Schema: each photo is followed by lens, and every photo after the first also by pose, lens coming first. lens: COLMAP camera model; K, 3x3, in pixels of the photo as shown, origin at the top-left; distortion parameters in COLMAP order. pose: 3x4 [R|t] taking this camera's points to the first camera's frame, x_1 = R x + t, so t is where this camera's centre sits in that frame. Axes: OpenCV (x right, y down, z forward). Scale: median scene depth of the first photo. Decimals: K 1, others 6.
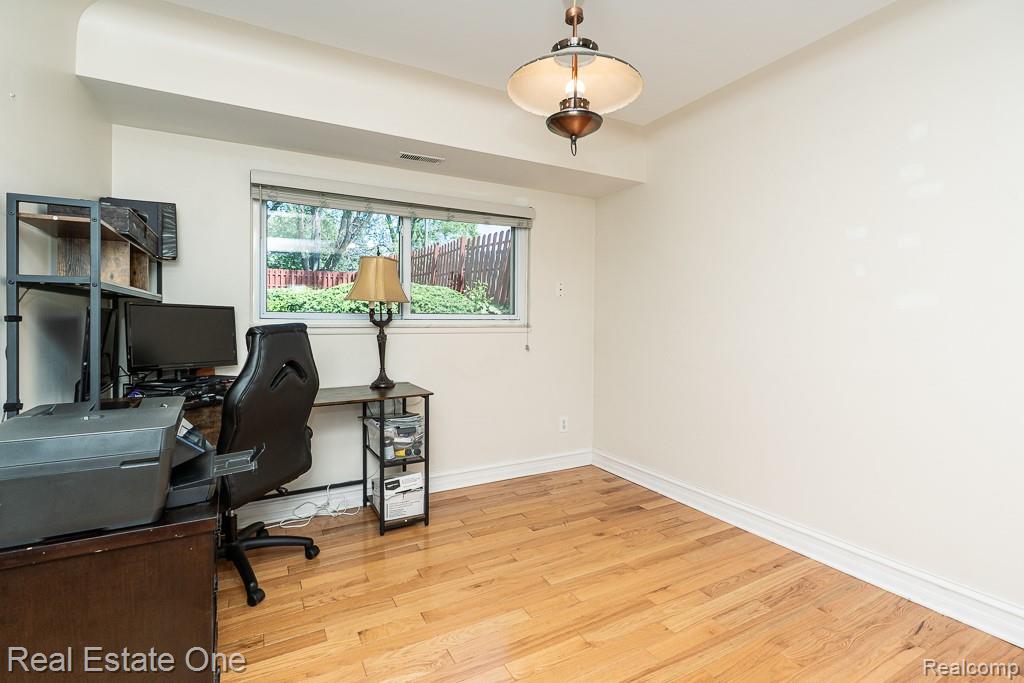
lens RADIAL K [[468.5, 0, 512.6], [0, 468.5, 320.9], [0, 0, 1]] dist [-0.004313, 0.000017]
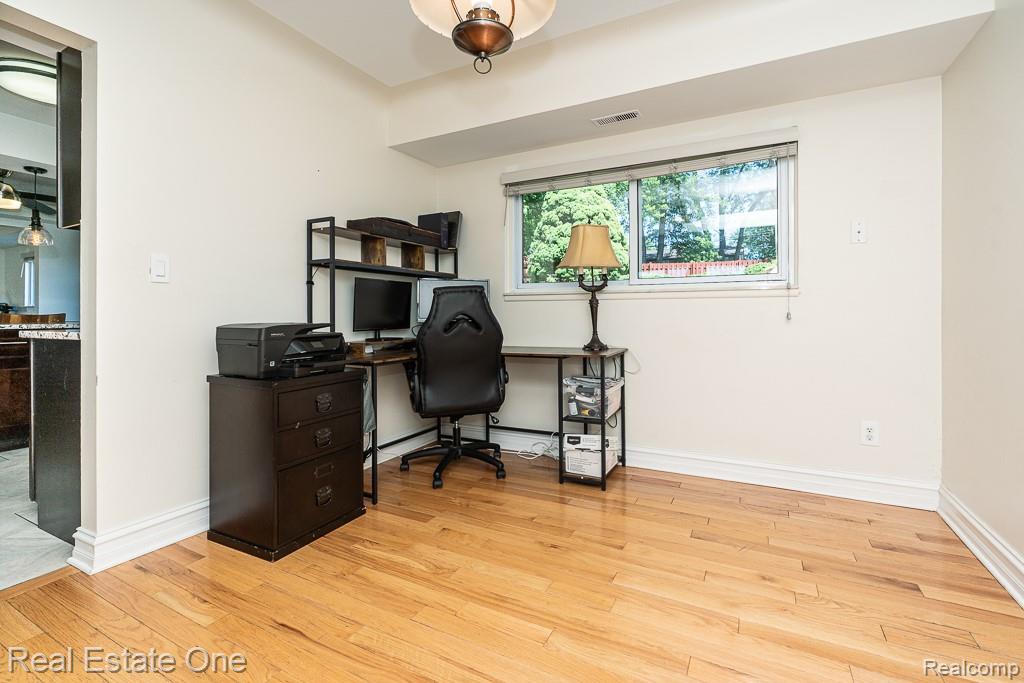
lens RADIAL K [[468.5, 0, 548.0], [0, 468.5, 315.5], [0, 0, 1]] dist [-0.004313, 0.000017]
pose [[0.564940, -0.009678, -0.825075, 0.561121], [0.006247, 0.999953, -0.007453, 0.077155], [0.825108, -0.000944, 0.564974, 0.349809]]
